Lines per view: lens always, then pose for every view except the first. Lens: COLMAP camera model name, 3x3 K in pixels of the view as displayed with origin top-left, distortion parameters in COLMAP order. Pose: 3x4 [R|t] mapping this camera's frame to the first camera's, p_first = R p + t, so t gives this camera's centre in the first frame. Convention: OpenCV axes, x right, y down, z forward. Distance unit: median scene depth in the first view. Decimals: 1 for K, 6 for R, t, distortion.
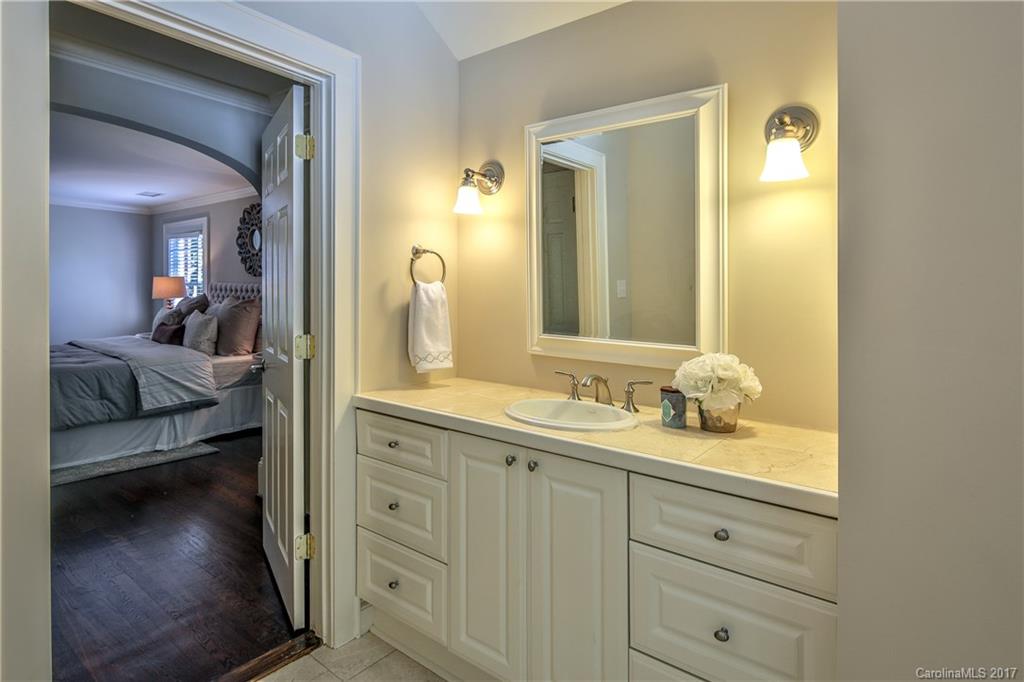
lens RADIAL K [[523.5, 0, 514.2], [0, 523.5, 336.8], [0, 0, 1]] dist [0.002666, -0.000516]
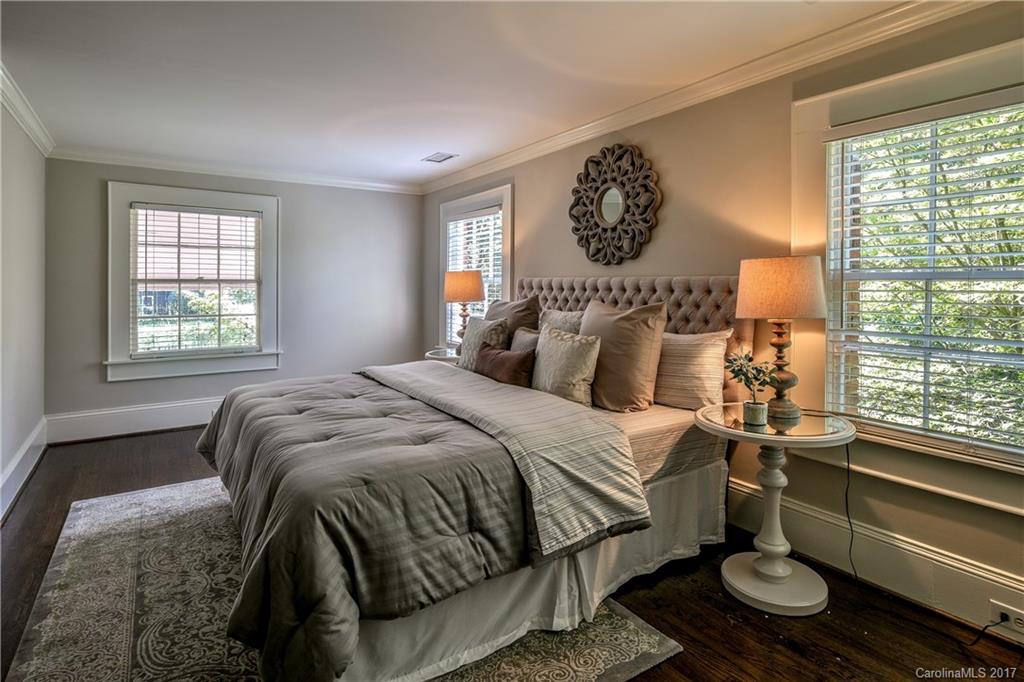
lens RADIAL K [[523.5, 0, 514.2], [0, 523.5, 336.8], [0, 0, 1]] dist [0.002666, -0.000516]
pose [[0.948084, 0.013936, -0.317715, -0.583120], [-0.010758, 0.999873, 0.011754, -0.054529], [0.317838, -0.007726, 0.948113, 0.555341]]
